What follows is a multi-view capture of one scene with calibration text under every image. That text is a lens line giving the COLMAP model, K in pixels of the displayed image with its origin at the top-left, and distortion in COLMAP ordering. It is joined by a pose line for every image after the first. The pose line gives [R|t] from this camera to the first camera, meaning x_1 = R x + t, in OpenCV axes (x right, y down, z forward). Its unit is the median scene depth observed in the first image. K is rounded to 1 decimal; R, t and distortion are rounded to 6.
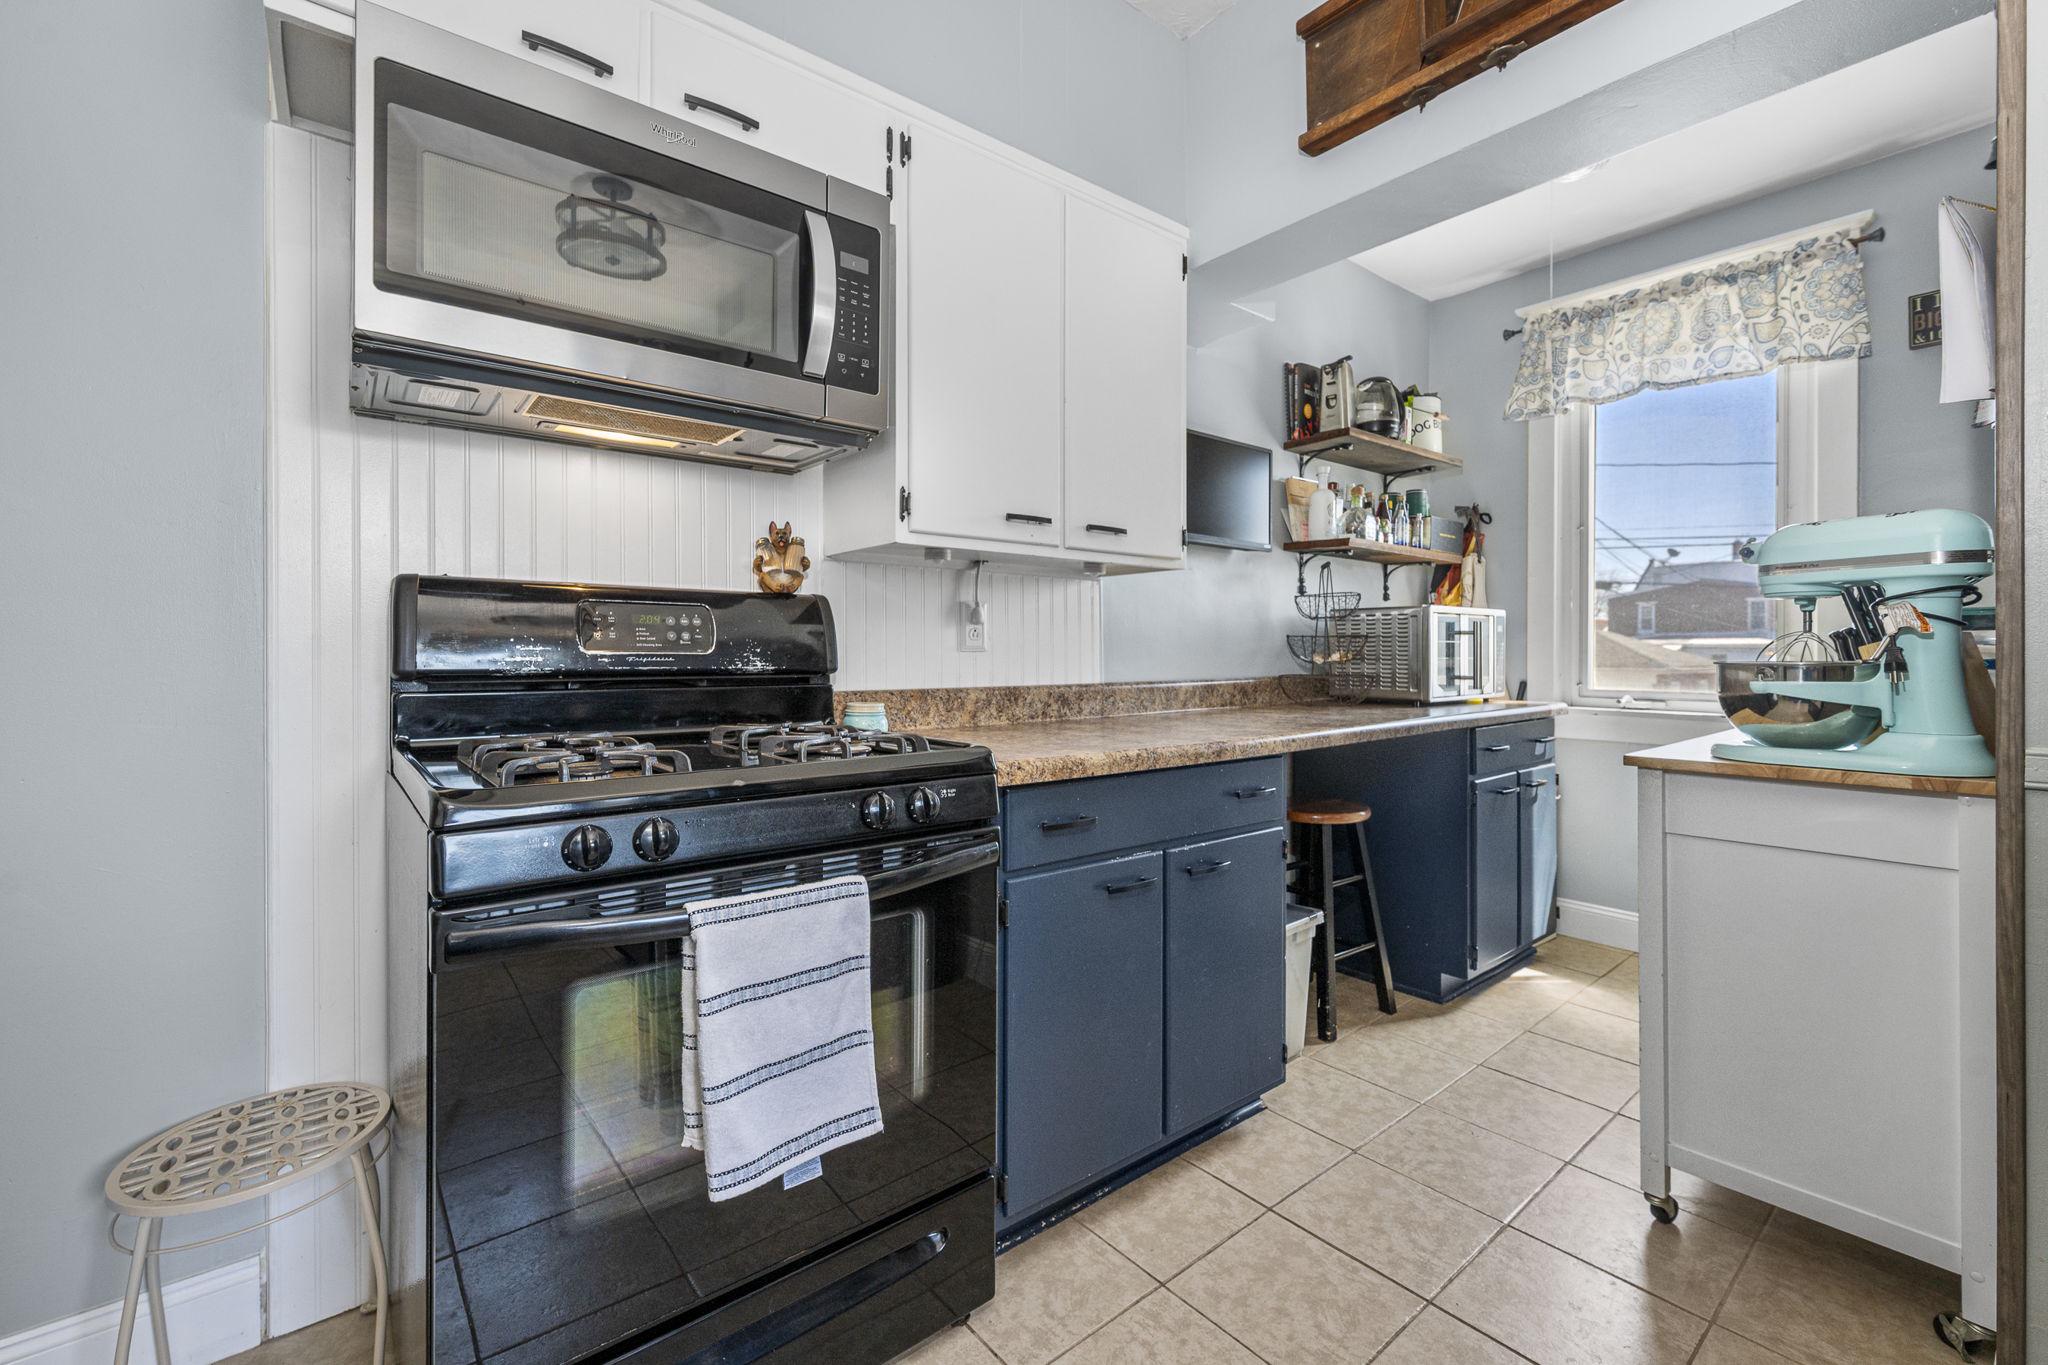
lens RADIAL K [[855.6, 0, 1015.6], [0, 855.6, 655.4], [0, 0, 1]] dist [0.000755, 0.000007]
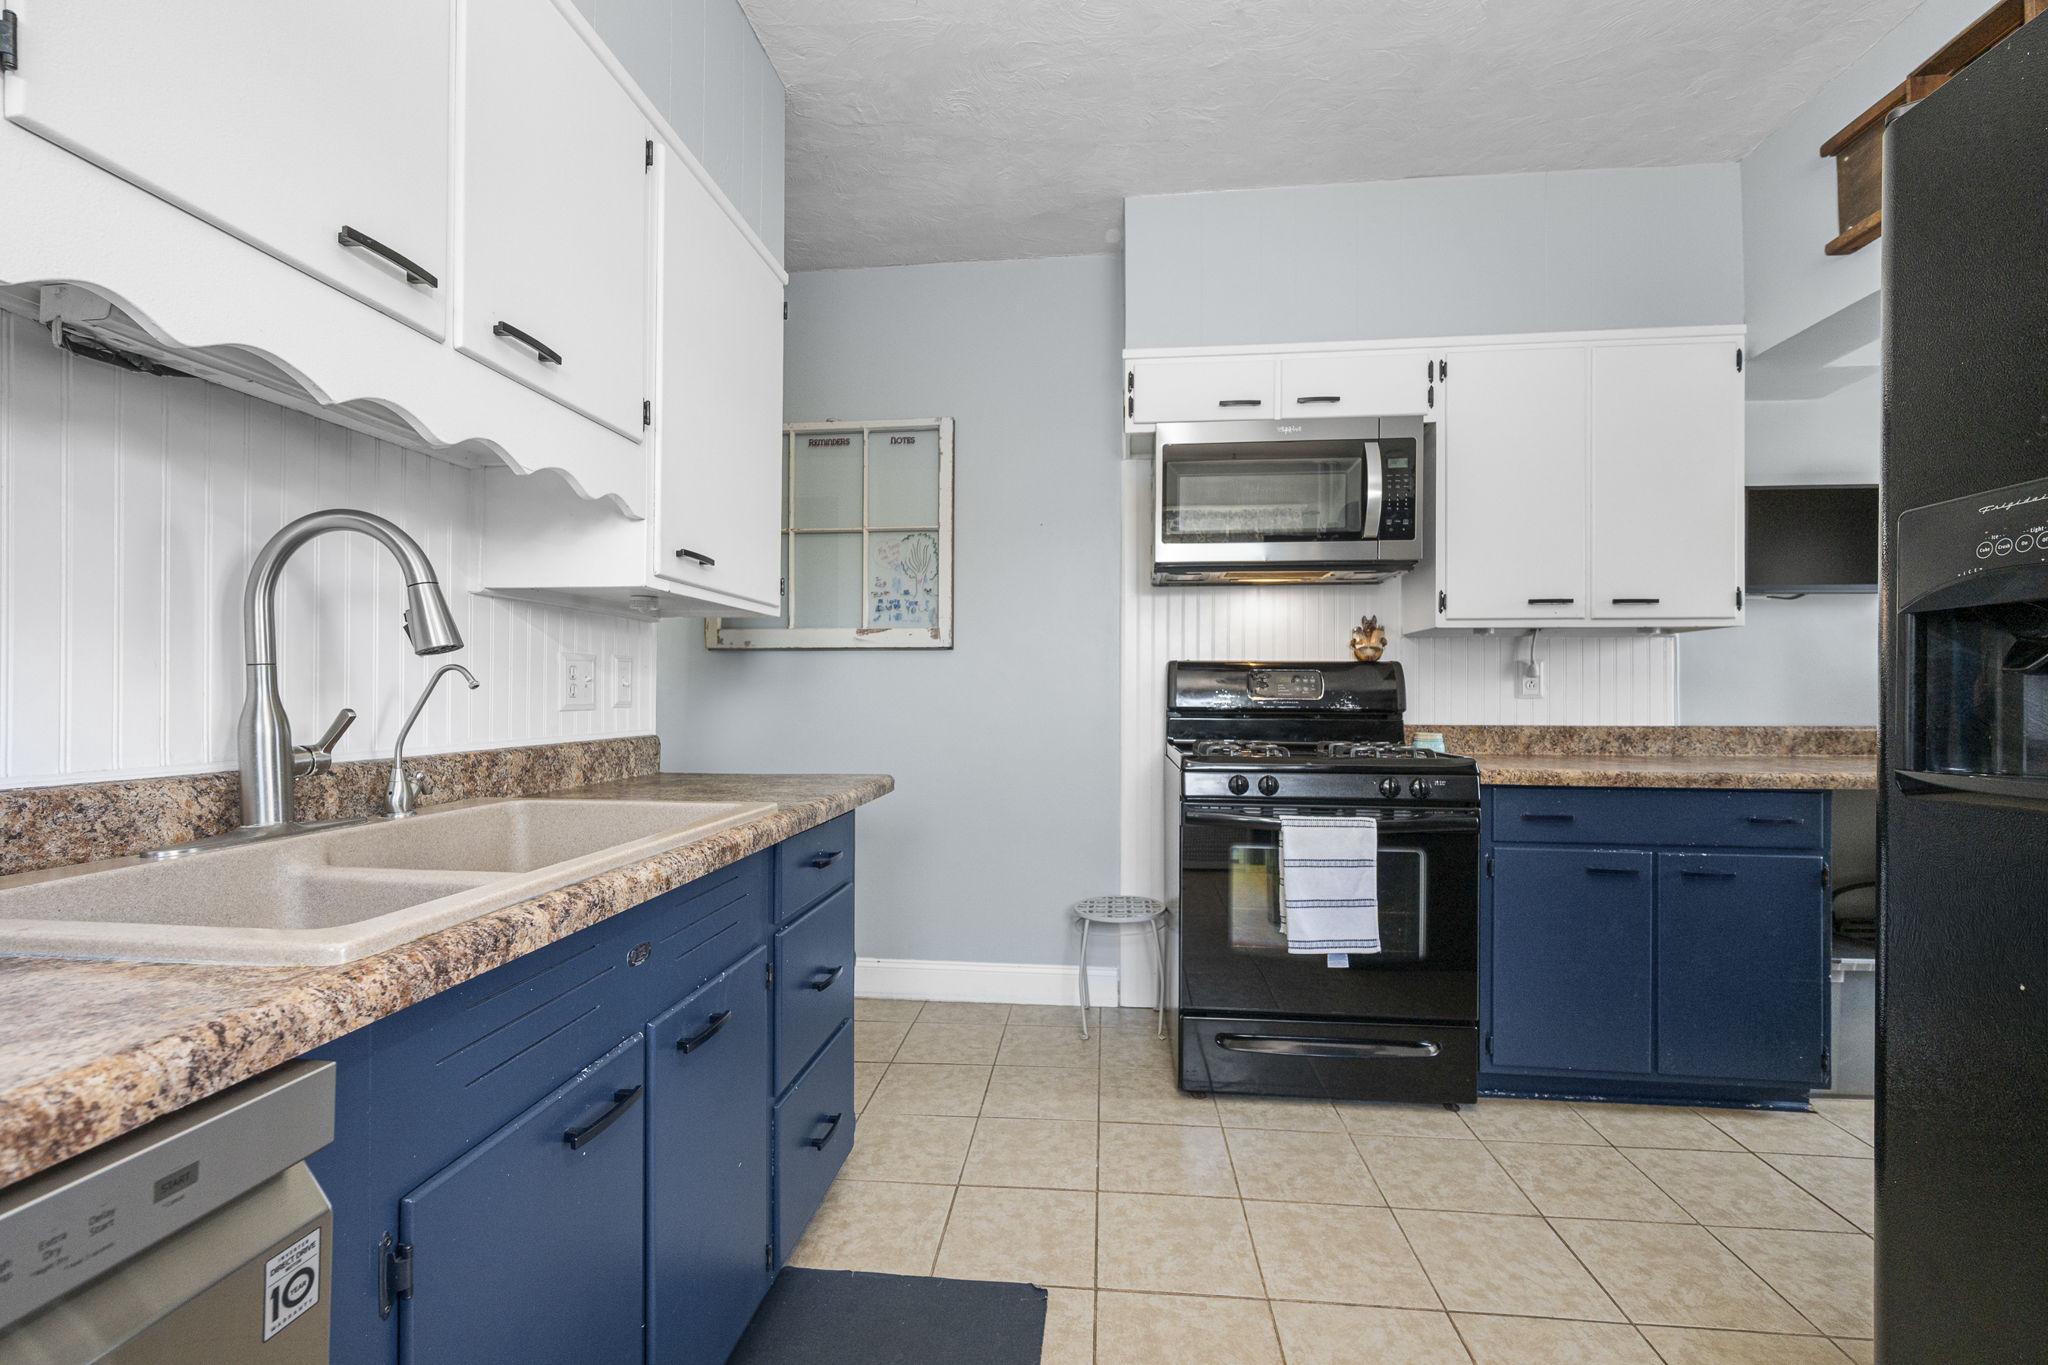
lens RADIAL K [[855.6, 0, 1023.2], [0, 855.6, 694.7], [0, 0, 1]] dist [0.000755, 0.000007]
pose [[0.704400, 0.000183, -0.709803, 0.467475], [-0.004067, 0.999985, -0.003778, -0.002721], [0.709791, 0.005548, 0.704390, -0.664049]]
